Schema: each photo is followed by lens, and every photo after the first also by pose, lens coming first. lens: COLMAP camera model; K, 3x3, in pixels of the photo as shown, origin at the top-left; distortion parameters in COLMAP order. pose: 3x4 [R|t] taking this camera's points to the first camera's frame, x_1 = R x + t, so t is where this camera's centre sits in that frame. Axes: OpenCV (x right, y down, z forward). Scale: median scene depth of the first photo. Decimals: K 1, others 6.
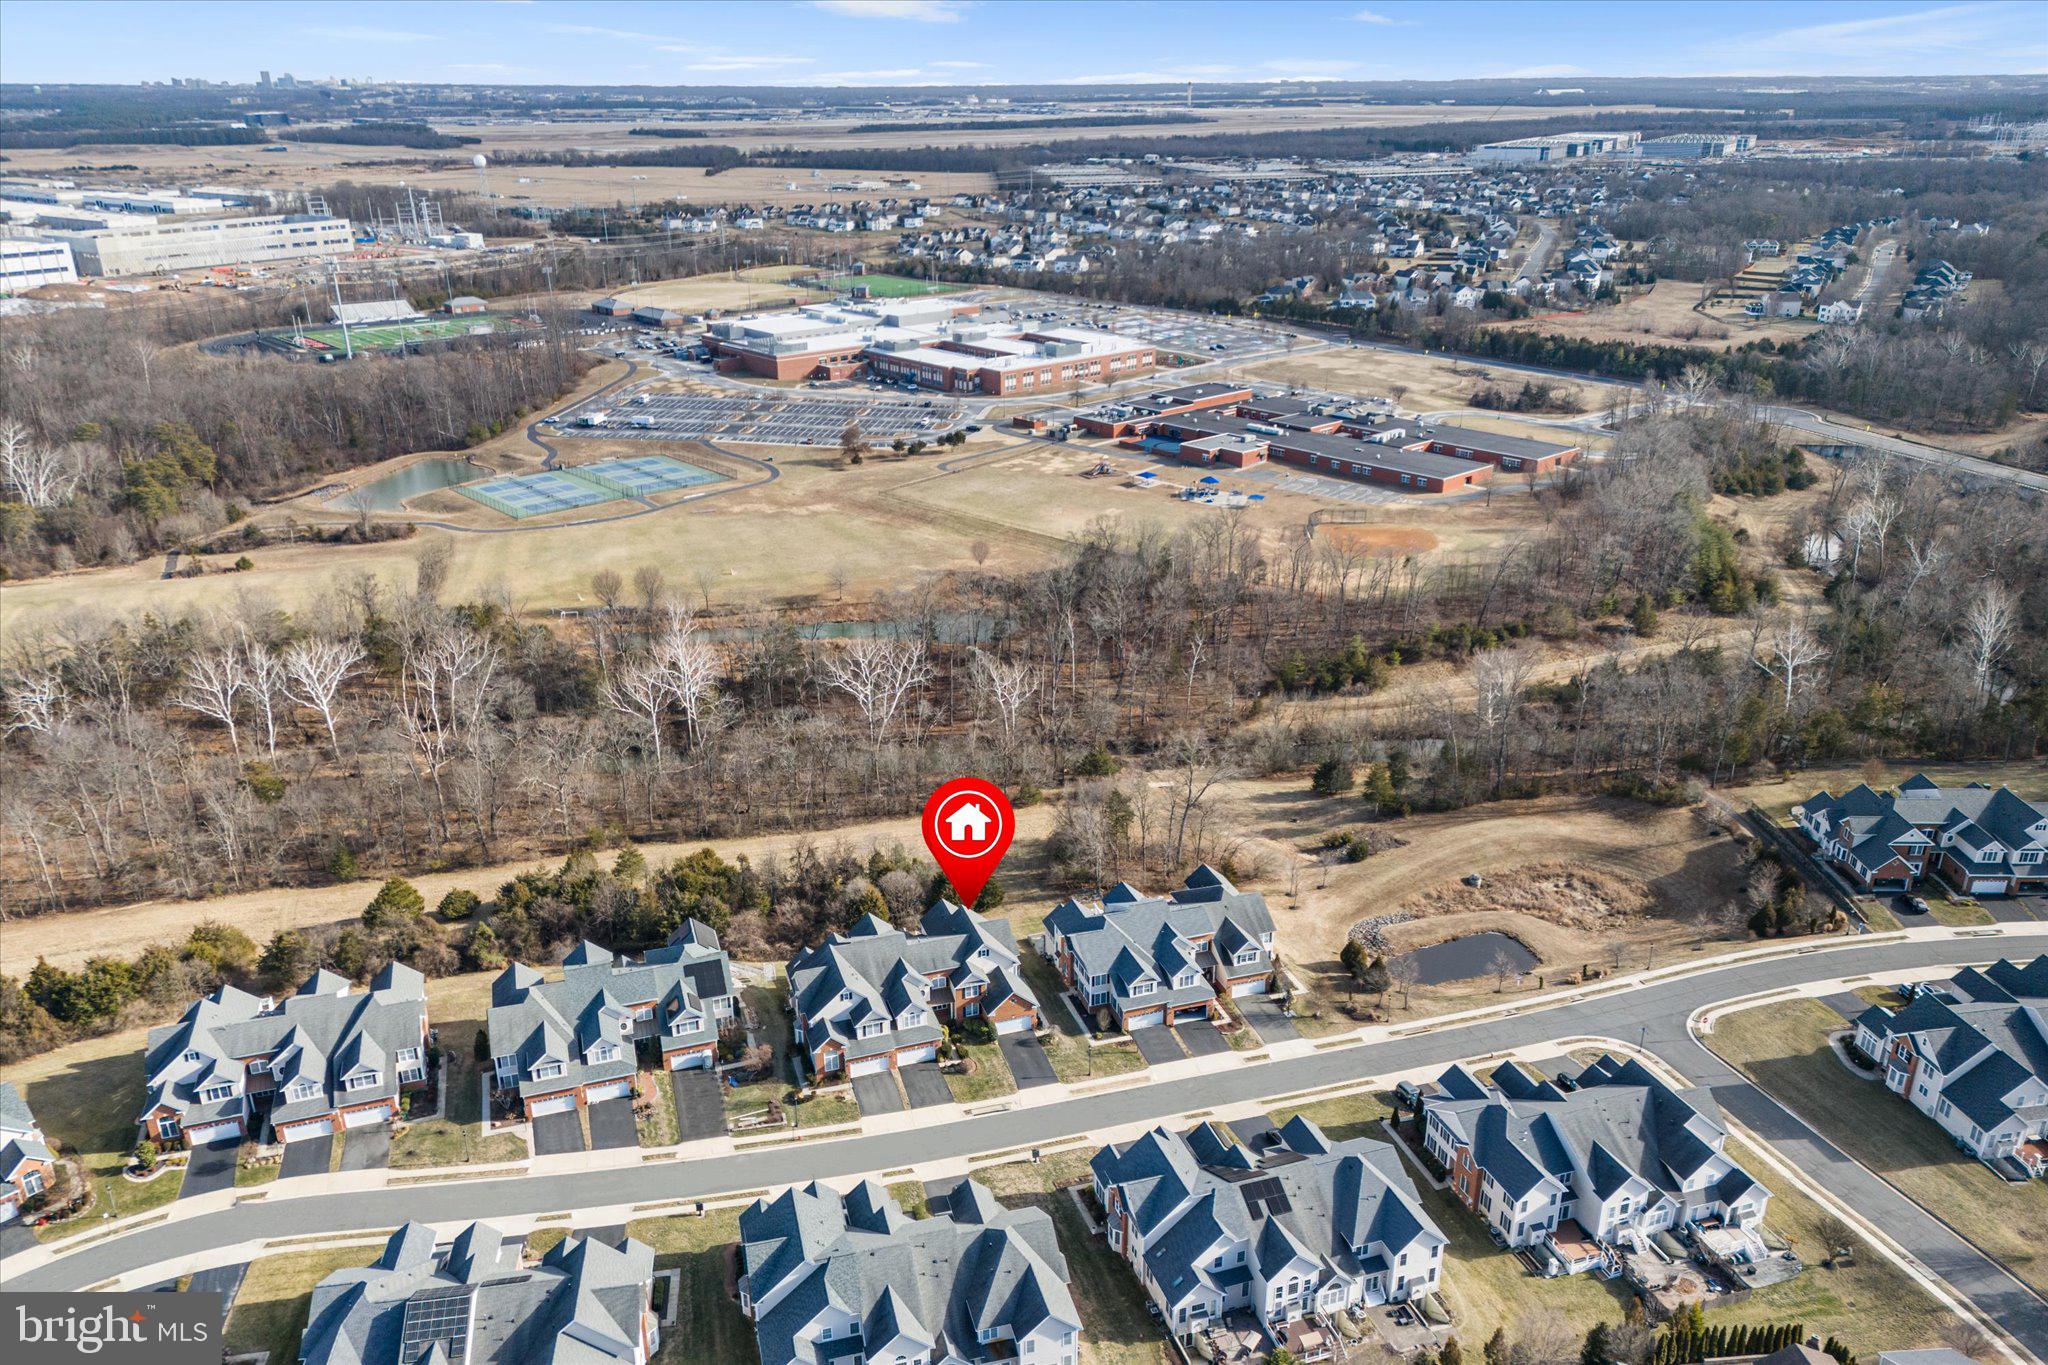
lens RADIAL K [[1326.8, 0, 1024.0], [0, 1326.8, 682.5], [0, 0, 1]] dist [0.045752, -0.000295]
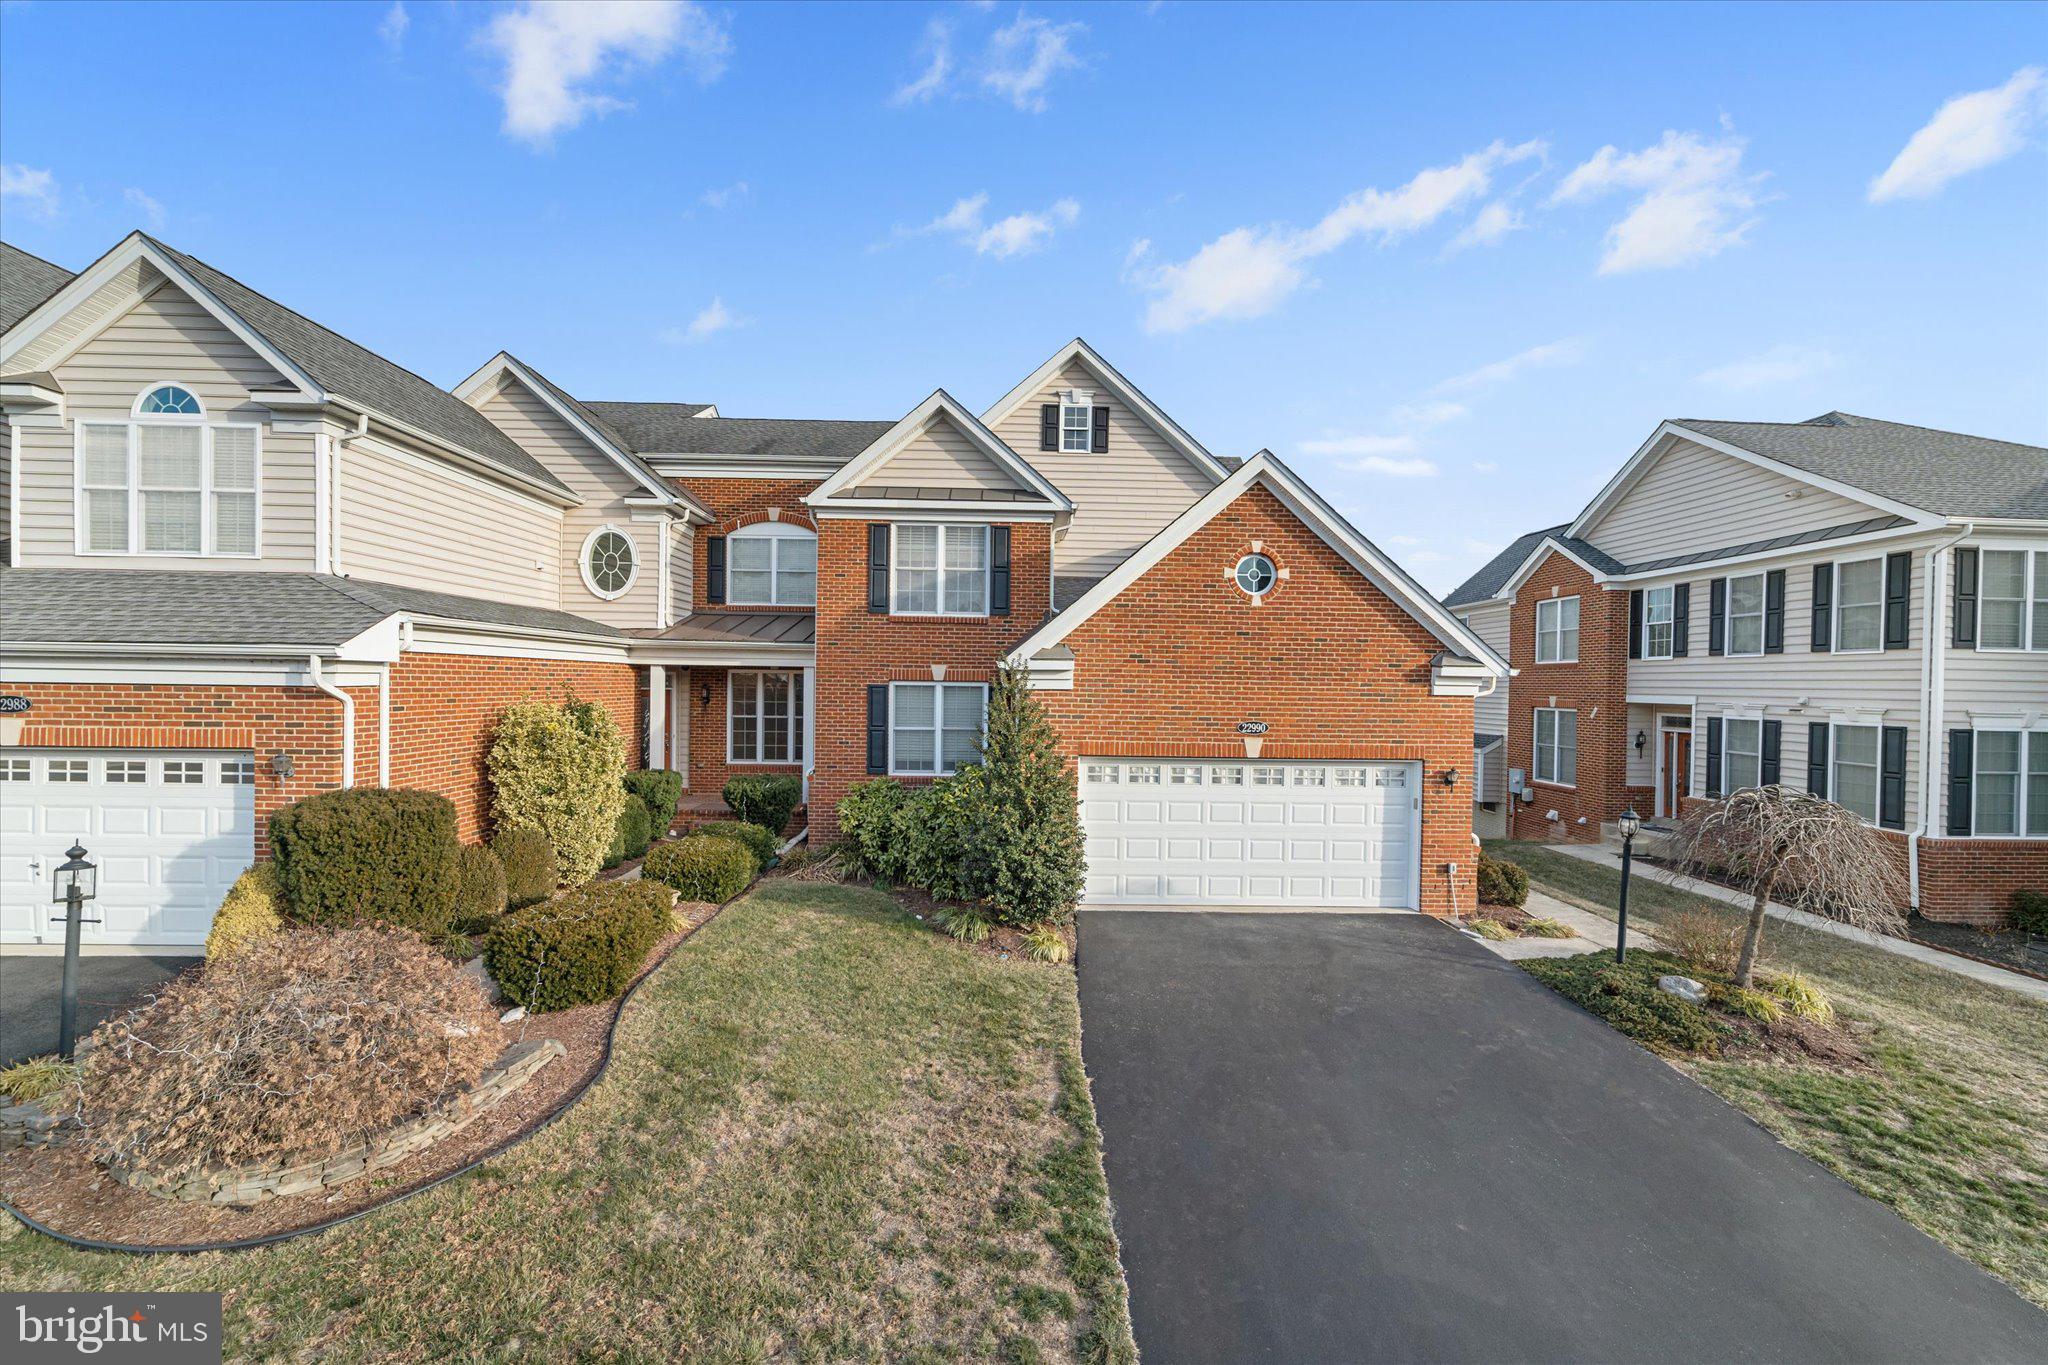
lens RADIAL K [[827.9, 0, 1032.0], [0, 827.9, 692.9], [0, 0, 1]] dist [-0.000179, -0.000106]
pose [[0.960906, 0.020935, -0.276083, -0.007799], [-0.108414, 0.945967, -0.305603, 0.279776], [0.254768, 0.323587, 0.911254, 0.967875]]
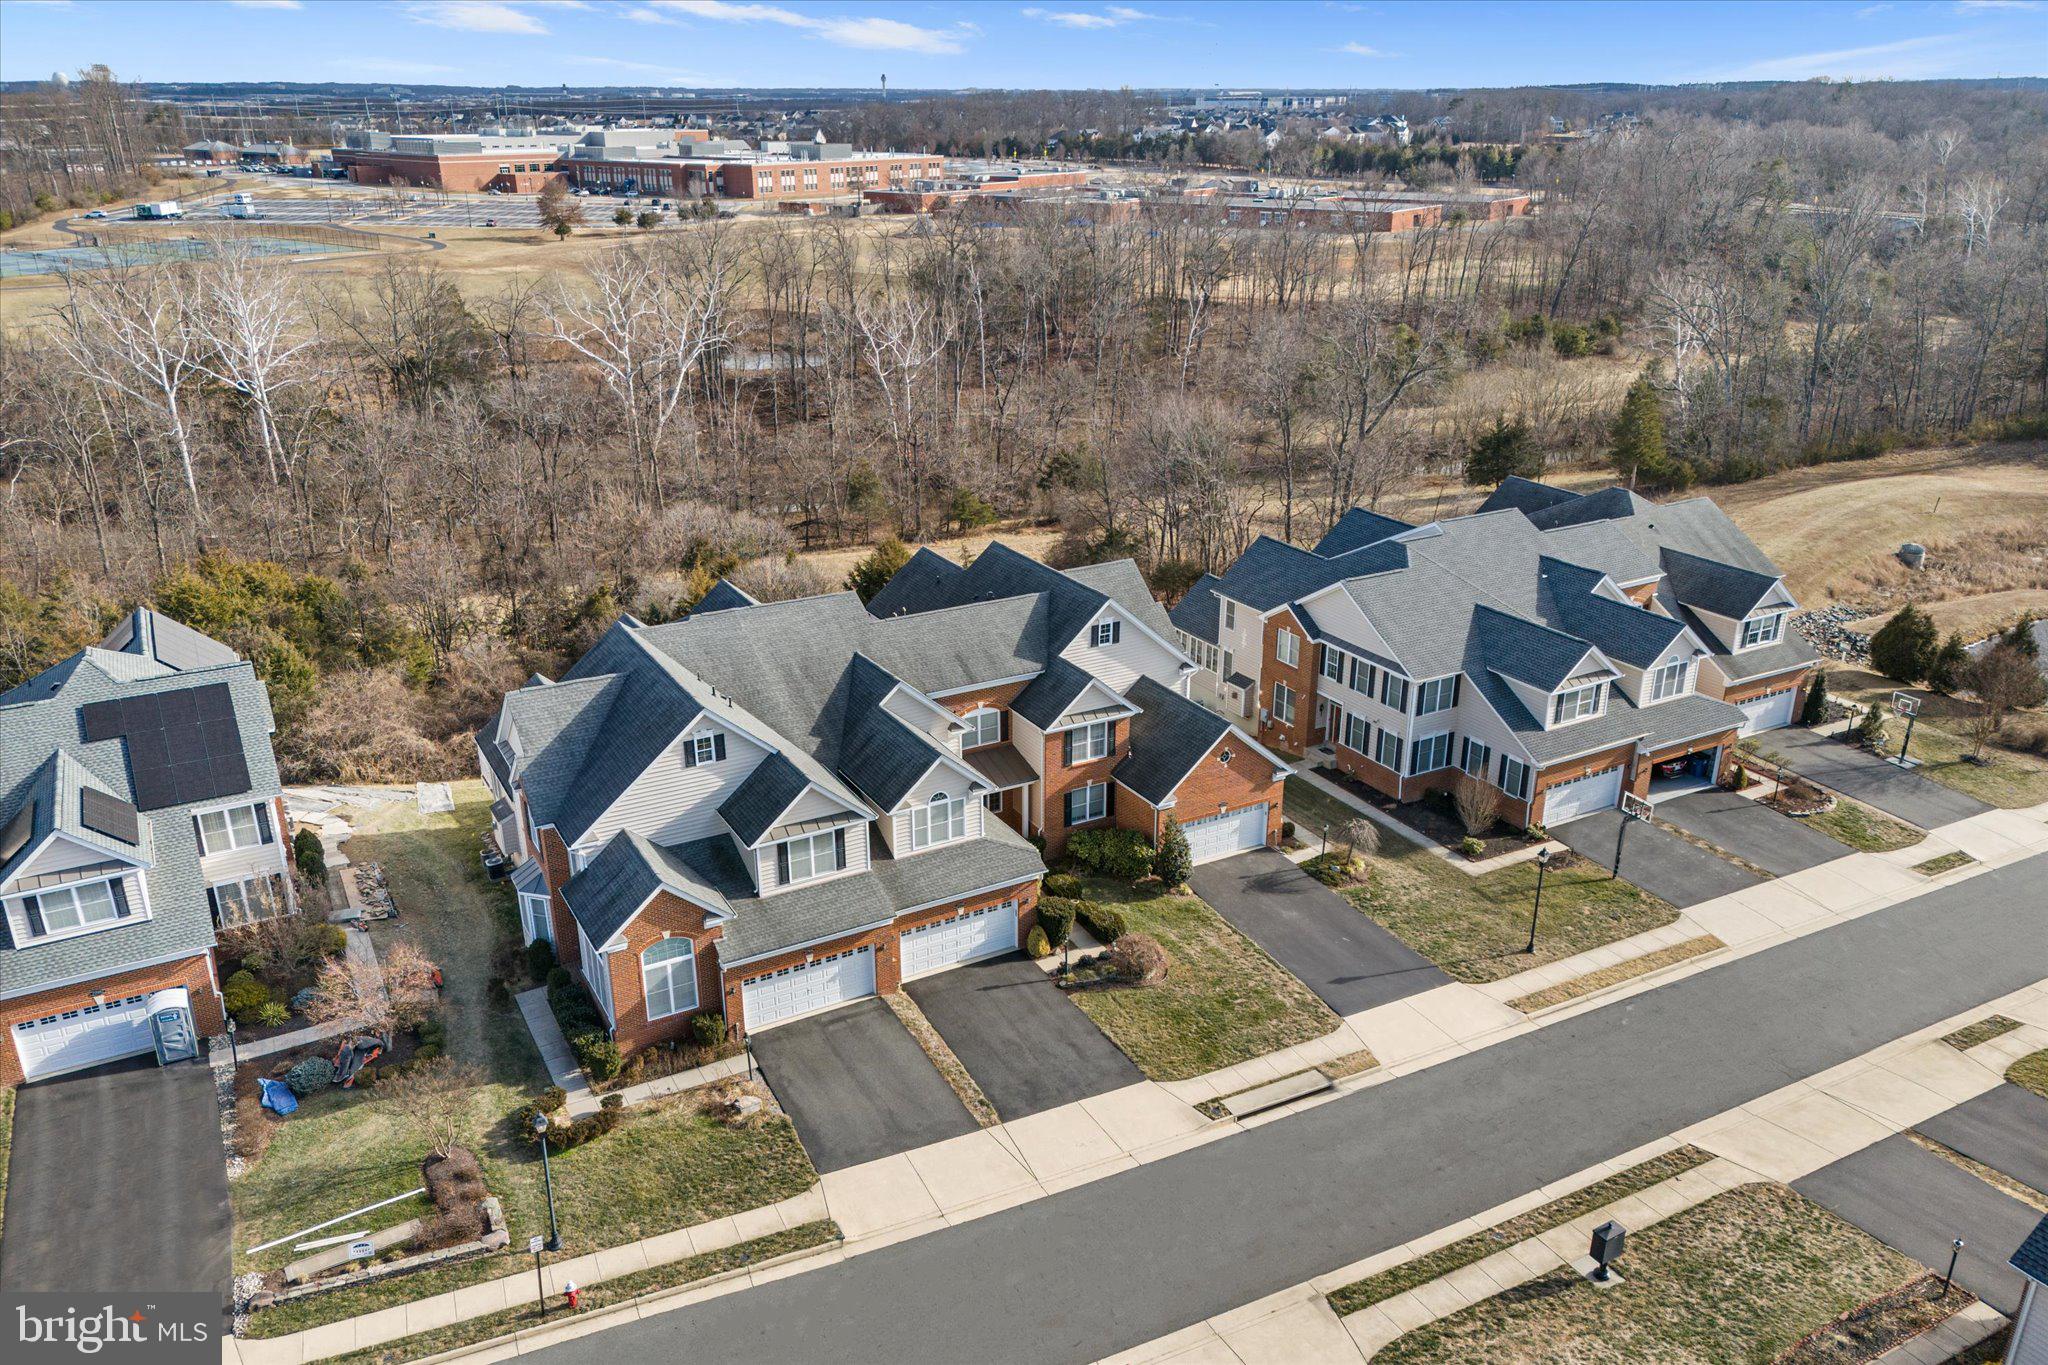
lens RADIAL K [[1446.1, 0, 1024.0], [0, 1446.1, 682.5], [0, 0, 1]] dist [0.023505, -0.000813]
pose [[0.982794, -0.061010, 0.174340, -0.119366], [0.057834, 0.998056, 0.023244, 0.217588], [-0.175419, -0.012761, 0.984411, 0.689230]]
